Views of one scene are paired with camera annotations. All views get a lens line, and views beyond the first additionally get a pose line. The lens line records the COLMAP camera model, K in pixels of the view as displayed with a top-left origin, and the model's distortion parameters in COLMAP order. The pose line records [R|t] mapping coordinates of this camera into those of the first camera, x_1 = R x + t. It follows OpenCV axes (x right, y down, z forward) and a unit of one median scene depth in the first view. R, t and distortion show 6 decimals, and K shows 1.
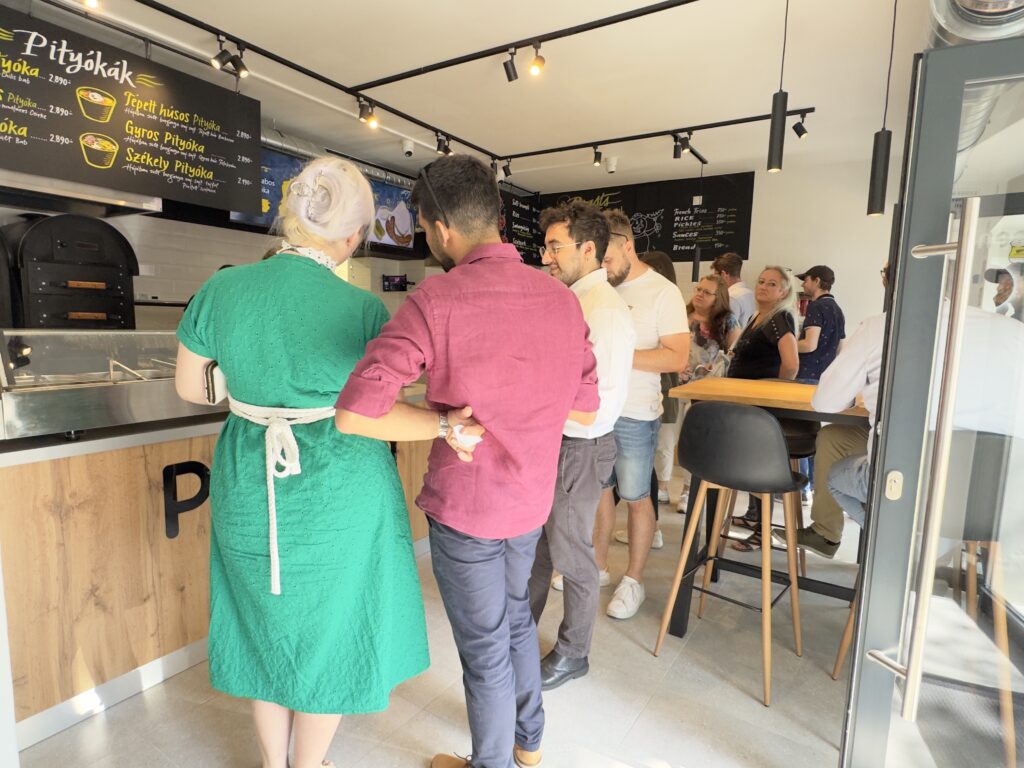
lens RADIAL K [[551.6, 0, 512.4], [0, 551.6, 389.4], [0, 0, 1]] dist [-0.011219, 0.005844]
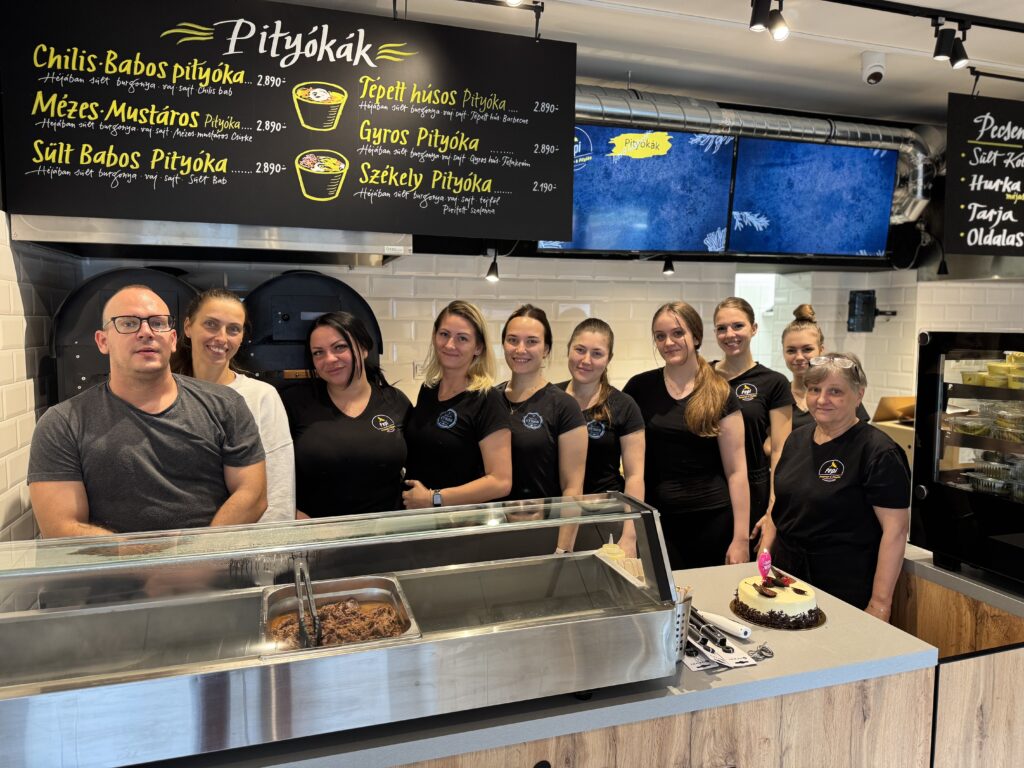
lens RADIAL K [[712.6, 0, 505.3], [0, 712.6, 382.3], [0, 0, 1]] dist [-0.010377, -0.012284]
pose [[0.768556, 0.028590, -0.639143, -0.043571], [-0.071859, 0.996537, -0.041831, -0.171247], [0.635734, 0.078078, 0.767949, 0.510640]]
